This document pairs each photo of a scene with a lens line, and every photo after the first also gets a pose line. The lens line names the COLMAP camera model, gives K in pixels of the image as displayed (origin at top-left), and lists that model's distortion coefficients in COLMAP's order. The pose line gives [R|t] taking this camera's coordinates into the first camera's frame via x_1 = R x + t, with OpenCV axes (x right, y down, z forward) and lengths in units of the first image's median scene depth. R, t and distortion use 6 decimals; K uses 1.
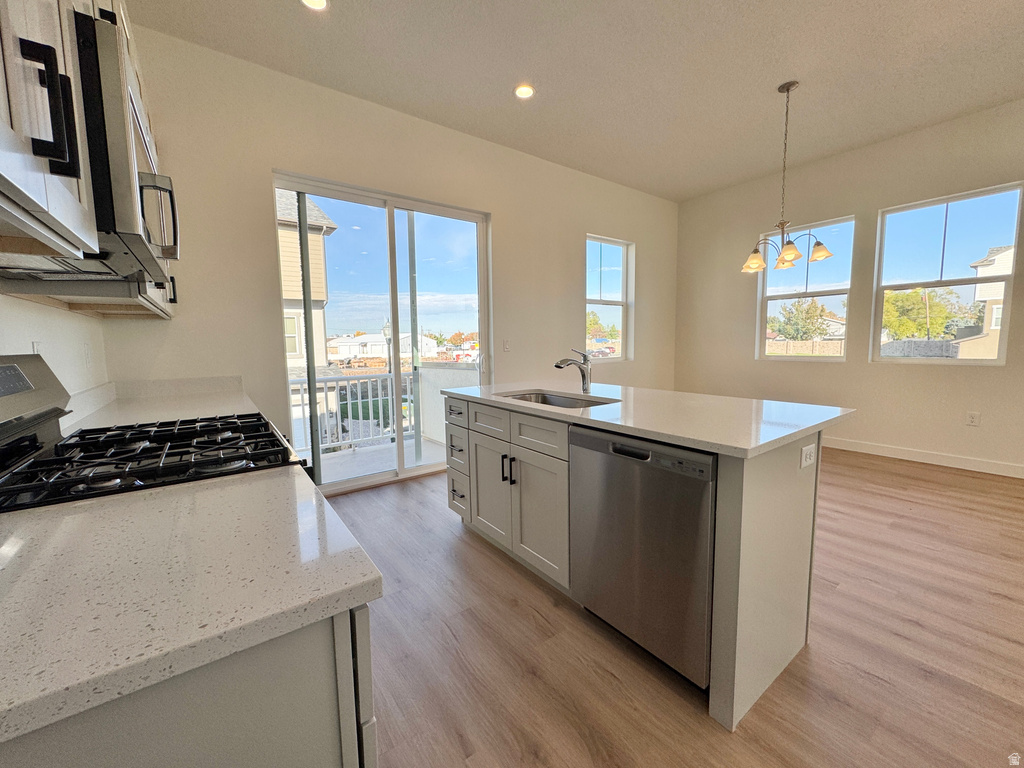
lens RADIAL K [[406.6, 0, 512.0], [0, 406.6, 382.0], [0, 0, 1]] dist [-0.001487, -0.000111]
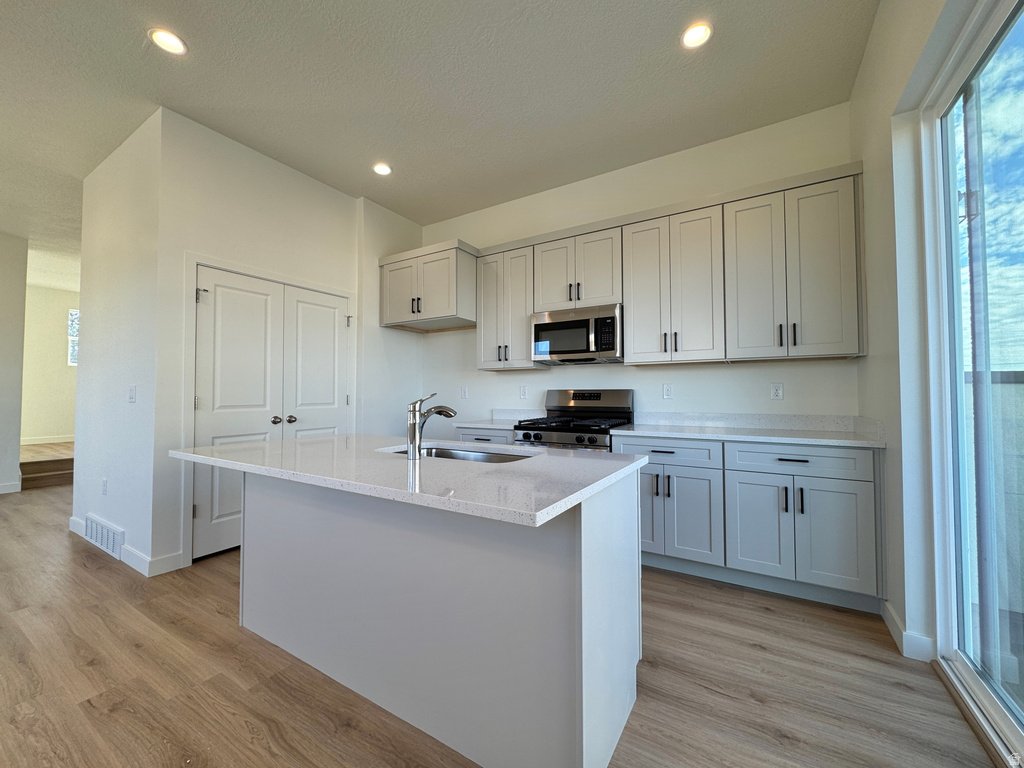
lens RADIAL K [[406.6, 0, 512.0], [0, 406.6, 382.0], [0, 0, 1]] dist [-0.001487, -0.000111]
pose [[-0.926444, 0.006923, -0.376370, 0.200472], [-0.020798, 0.997362, 0.069539, -0.103891], [0.375858, 0.072251, -0.923856, 1.164972]]
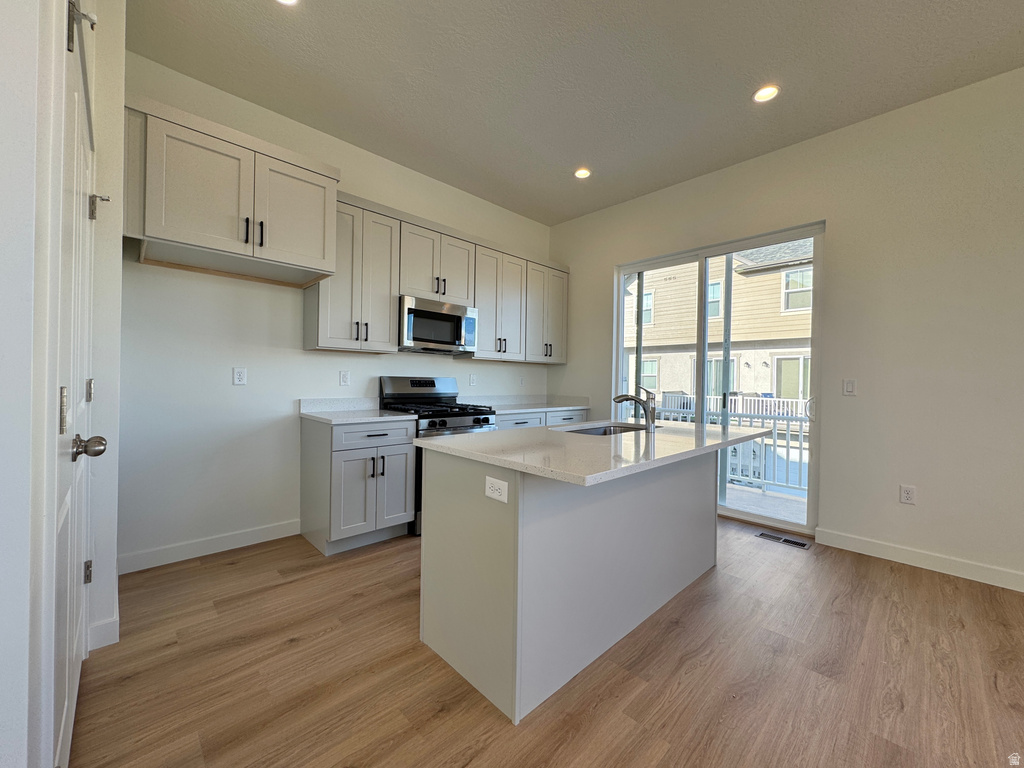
lens RADIAL K [[406.6, 0, 512.0], [0, 406.6, 382.0], [0, 0, 1]] dist [-0.001487, -0.000111]
pose [[0.131508, 0.018868, -0.991136, 0.749910], [-0.118177, 0.992987, 0.003223, -0.036405], [0.984246, 0.116705, 0.132816, 0.381108]]
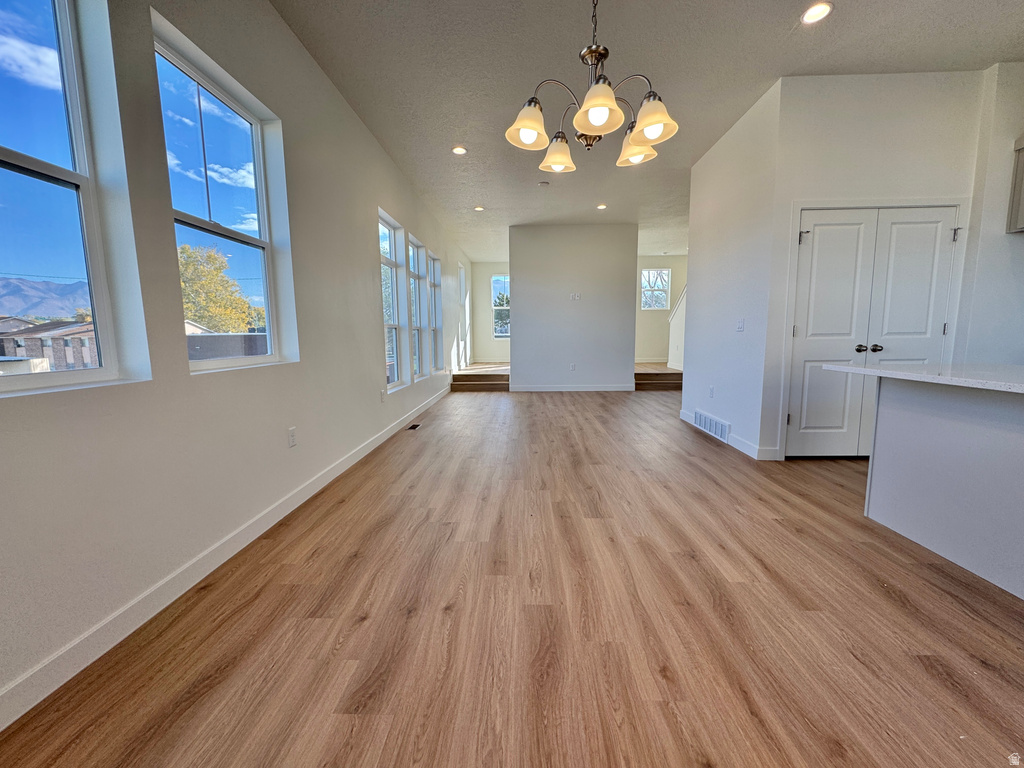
lens RADIAL K [[406.6, 0, 512.0], [0, 406.6, 382.0], [0, 0, 1]] dist [-0.001487, -0.000111]
pose [[-0.784335, -0.048245, 0.618458, 0.407535], [0.085608, 0.979014, 0.184941, -0.111264], [-0.614402, 0.198001, -0.763745, 1.369142]]
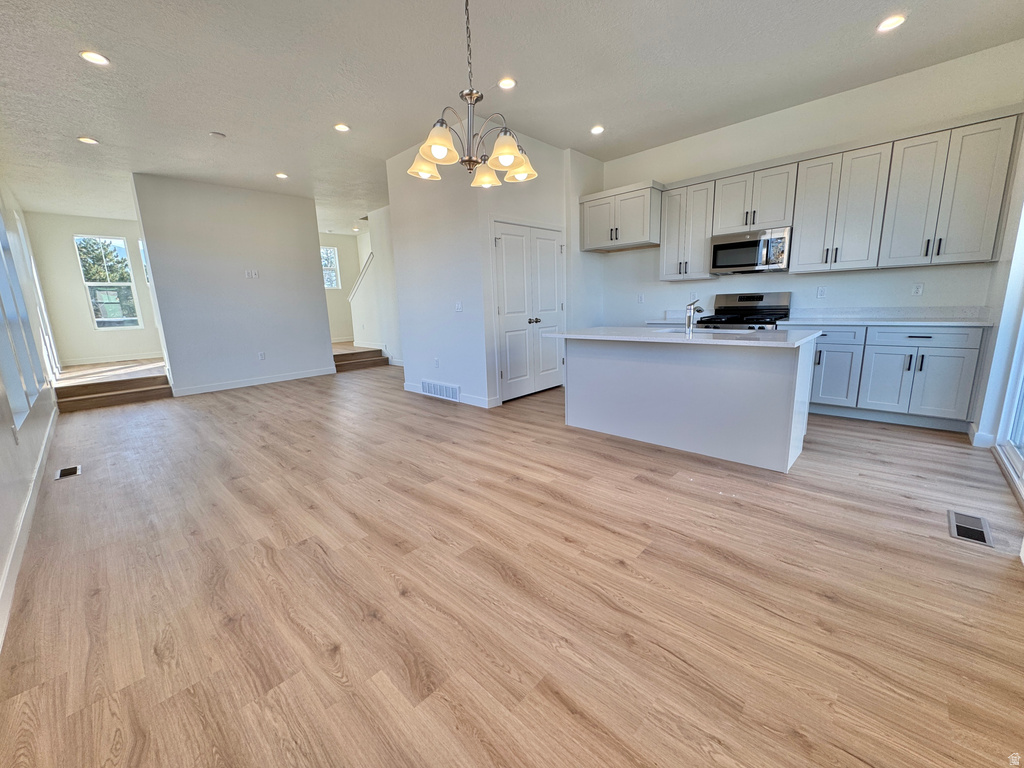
lens RADIAL K [[406.6, 0, 512.0], [0, 406.6, 382.0], [0, 0, 1]] dist [-0.001487, -0.000111]
pose [[-0.983587, 0.083857, -0.159761, 0.681785], [0.034068, 0.955824, 0.291958, -0.159463], [0.177187, 0.281724, -0.942993, 1.528580]]
